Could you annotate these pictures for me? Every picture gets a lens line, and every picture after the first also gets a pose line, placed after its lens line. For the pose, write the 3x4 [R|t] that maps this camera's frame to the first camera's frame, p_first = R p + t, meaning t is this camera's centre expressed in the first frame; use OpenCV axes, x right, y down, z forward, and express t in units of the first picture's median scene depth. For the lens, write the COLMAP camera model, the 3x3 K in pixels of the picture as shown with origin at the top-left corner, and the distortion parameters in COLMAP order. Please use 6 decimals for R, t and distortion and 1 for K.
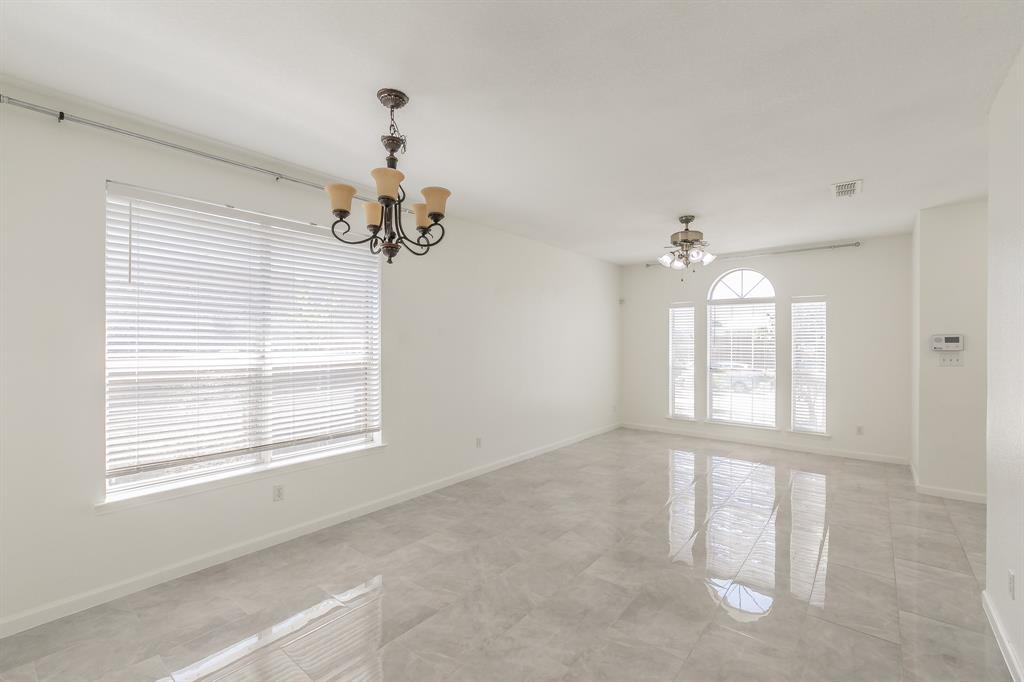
lens RADIAL K [[443.9, 0, 511.2], [0, 443.9, 319.5], [0, 0, 1]] dist [0.002593, -0.003310]
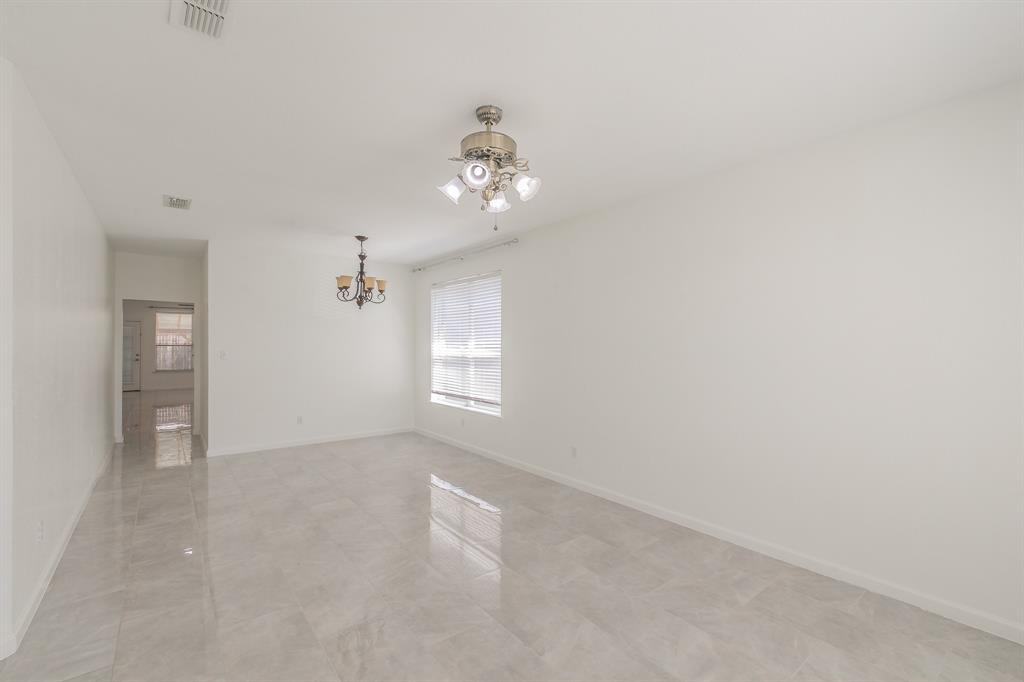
lens RADIAL K [[443.9, 0, 514.2], [0, 443.9, 342.1], [0, 0, 1]] dist [0.002593, -0.003310]
pose [[-0.218094, -0.010899, -0.975867, 0.953531], [0.037944, 0.999087, -0.019638, 0.066339], [0.975190, -0.041311, -0.217481, 1.204459]]
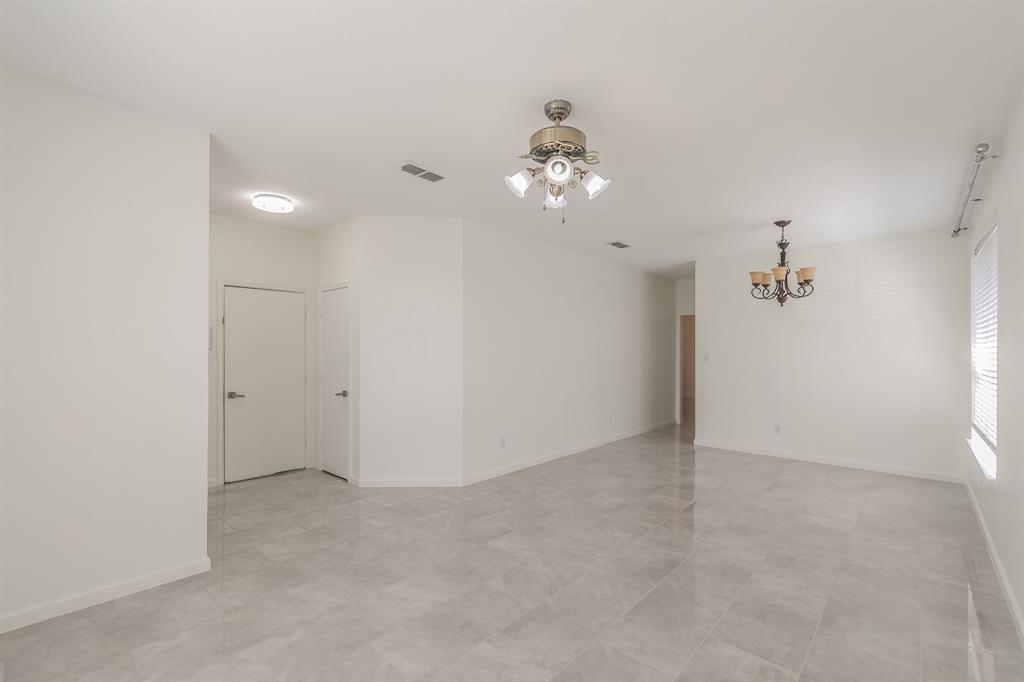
lens RADIAL K [[443.9, 0, 509.4], [0, 443.9, 365.3], [0, 0, 1]] dist [0.002593, -0.003310]
pose [[-0.997998, -0.011596, 0.062177, 0.434841], [-0.012129, 0.999893, -0.008200, 0.089055], [-0.062075, -0.008938, -0.998031, 1.604982]]
